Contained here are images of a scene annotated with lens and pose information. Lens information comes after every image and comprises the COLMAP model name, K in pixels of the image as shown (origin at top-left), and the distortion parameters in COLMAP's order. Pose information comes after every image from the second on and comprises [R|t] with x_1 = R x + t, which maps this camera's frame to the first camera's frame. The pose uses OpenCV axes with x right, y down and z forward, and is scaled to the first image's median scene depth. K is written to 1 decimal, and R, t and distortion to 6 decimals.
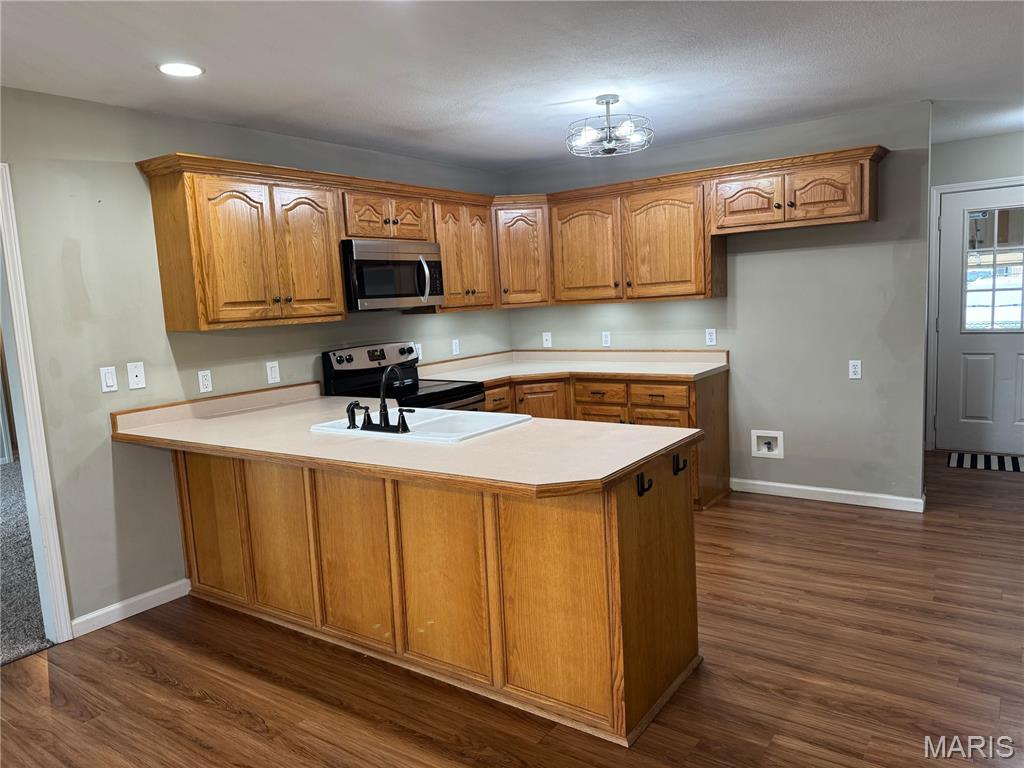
lens RADIAL K [[721.5, 0, 499.4], [0, 721.5, 386.7], [0, 0, 1]] dist [0.059489, -0.061917]
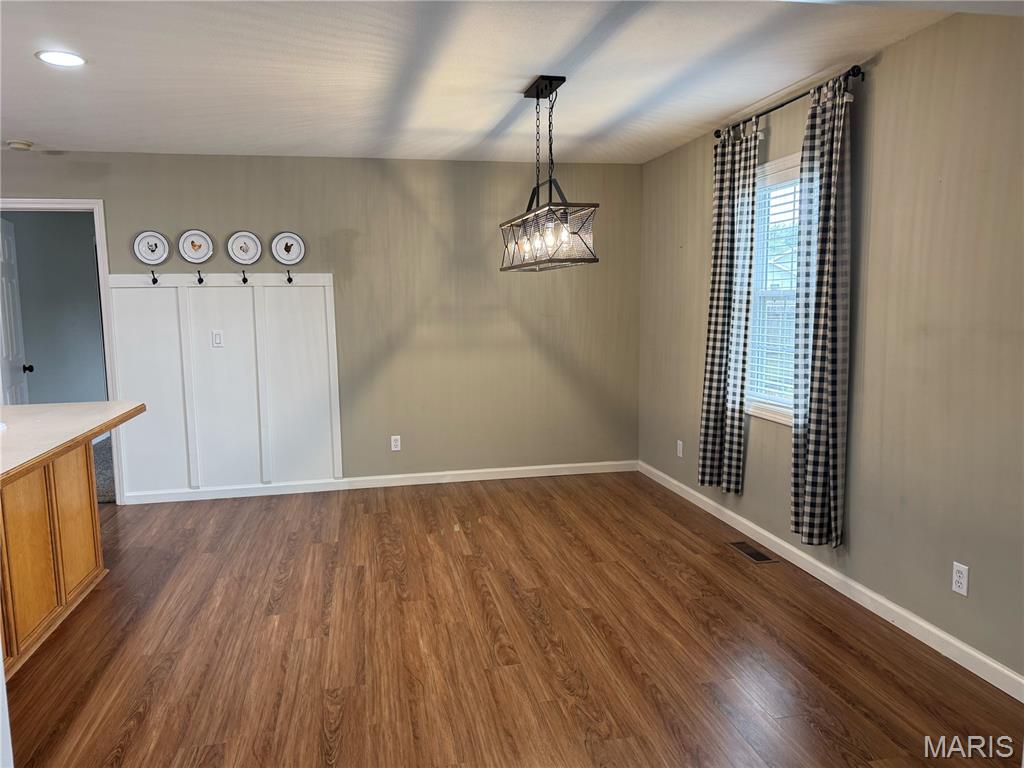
lens RADIAL K [[721.5, 0, 511.9], [0, 721.5, 384.1], [0, 0, 1]] dist [0.059489, -0.061917]
pose [[-0.740488, -0.016371, 0.671871, -0.820264], [0.135131, 0.975660, 0.172704, -0.041950], [-0.658345, 0.218676, -0.720252, 0.763371]]
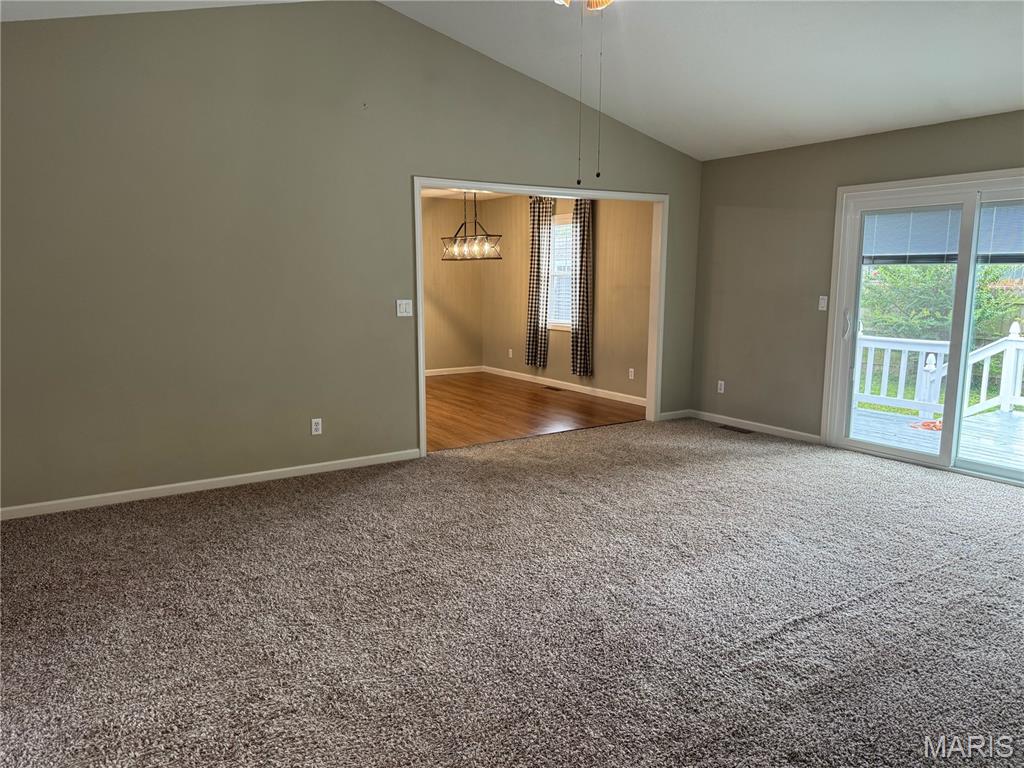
lens RADIAL K [[721.5, 0, 512.8], [0, 721.5, 384.6], [0, 0, 1]] dist [0.059489, -0.061917]
pose [[-0.934077, -0.002110, 0.357066, -1.043794], [0.090519, 0.965918, 0.242504, -0.149802], [-0.345408, 0.258839, -0.902051, 1.783710]]
